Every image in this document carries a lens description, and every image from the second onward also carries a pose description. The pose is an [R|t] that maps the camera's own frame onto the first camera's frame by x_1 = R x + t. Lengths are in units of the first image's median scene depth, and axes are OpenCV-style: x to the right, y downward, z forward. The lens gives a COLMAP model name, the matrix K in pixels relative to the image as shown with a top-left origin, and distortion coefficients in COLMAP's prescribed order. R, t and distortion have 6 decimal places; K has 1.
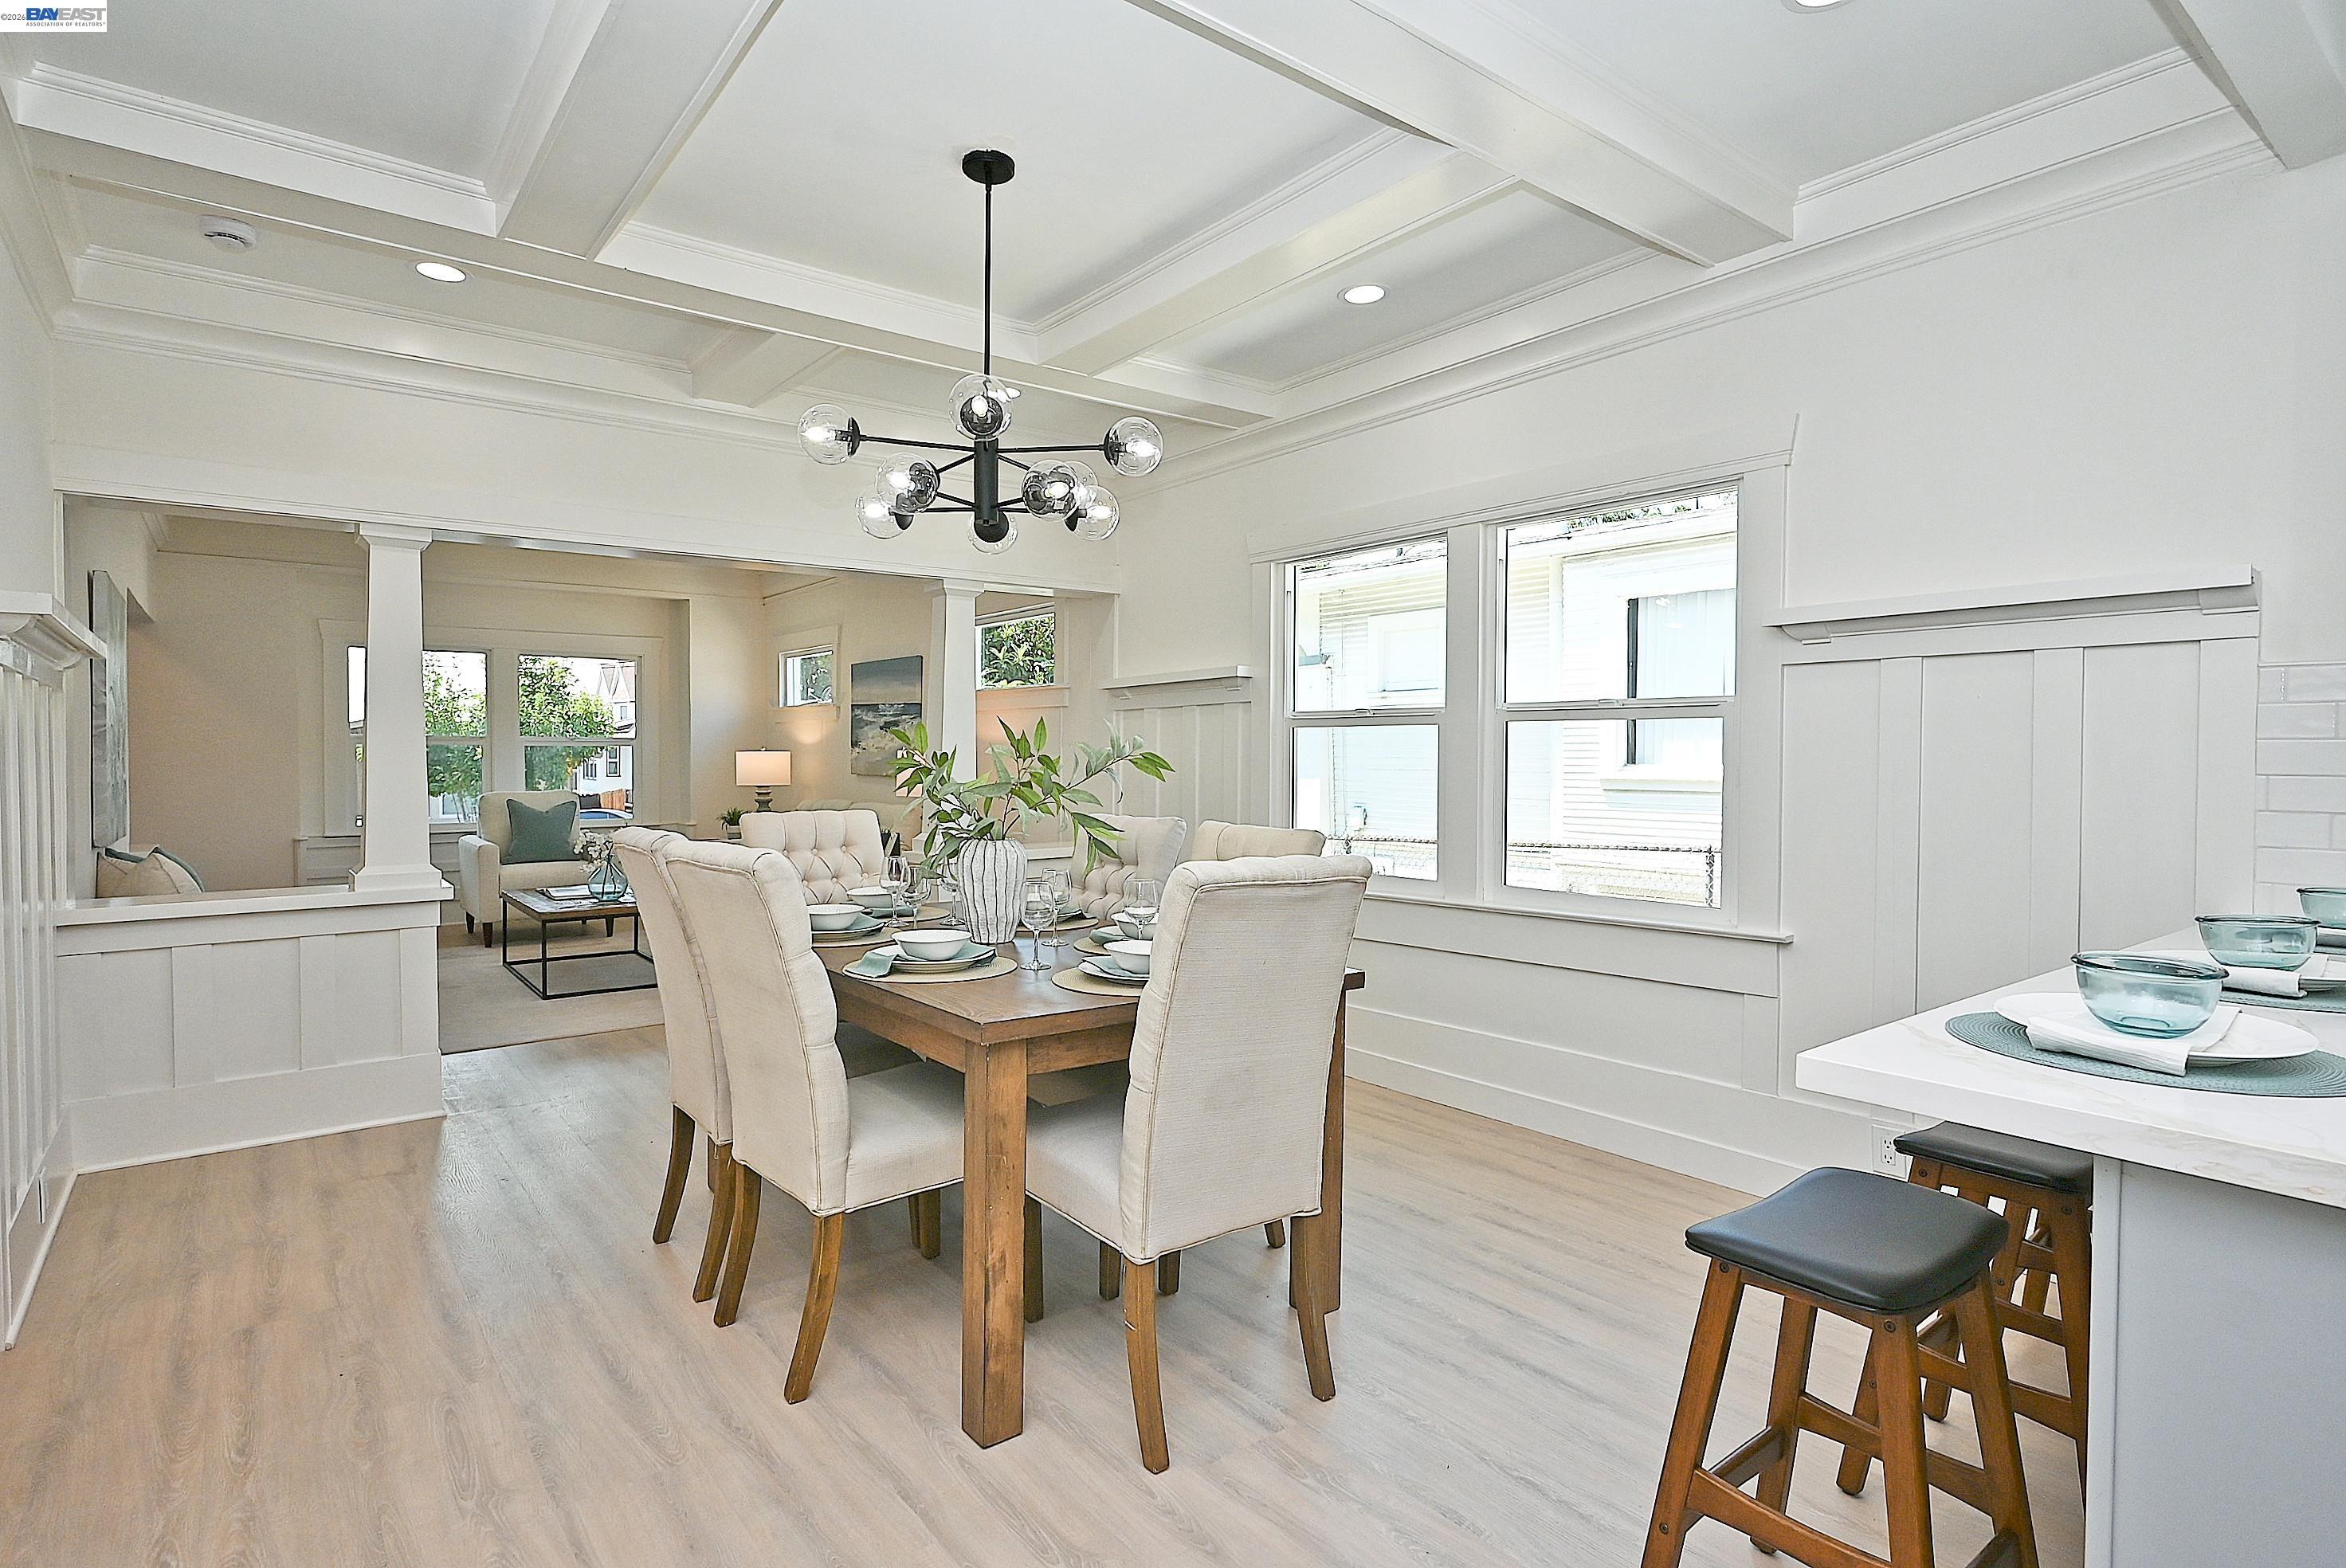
lens RADIAL K [[1195.1, 0, 1180.7], [0, 1195.1, 784.4], [0, 0, 1]] dist [0.001408, 0.000026]
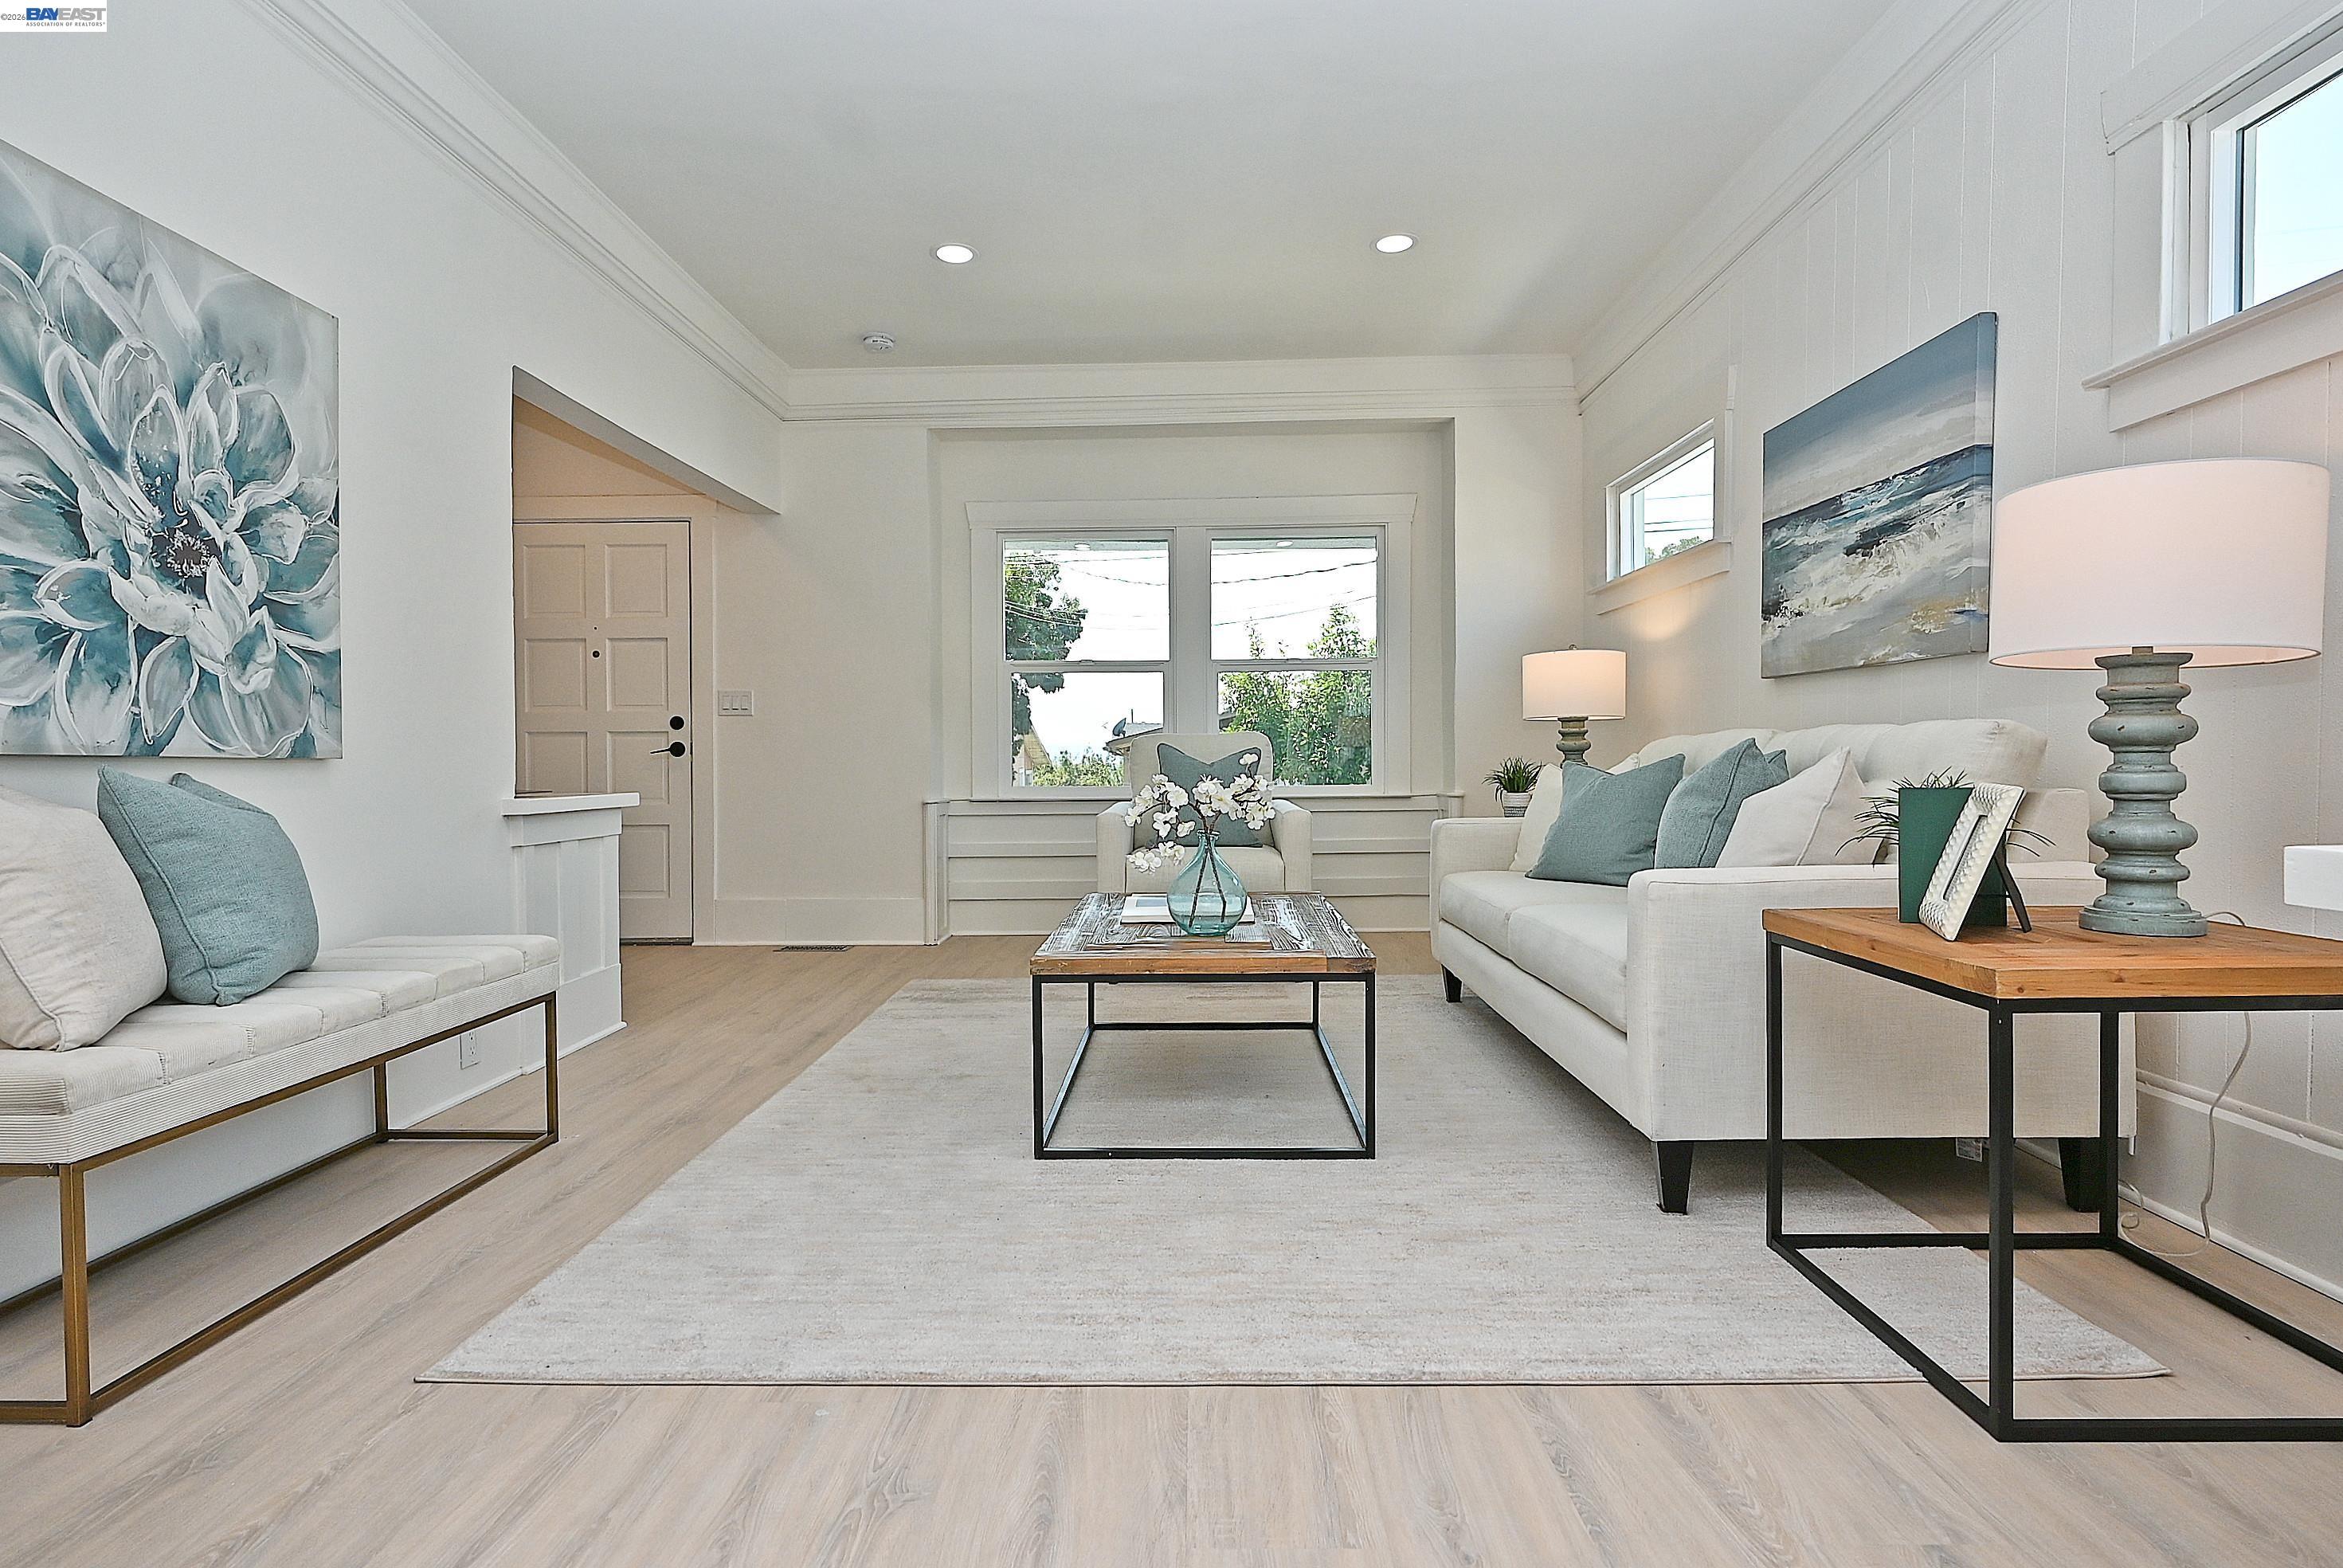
lens RADIAL K [[1193.7, 0, 1183.3], [0, 1193.7, 784.2], [0, 0, 1]] dist [0.001408, 0.000026]
pose [[0.778392, 0.005509, -0.627754, -0.164231], [-0.007030, 0.999975, 0.000059, 0.032681], [0.627739, 0.004367, 0.778412, 0.517755]]
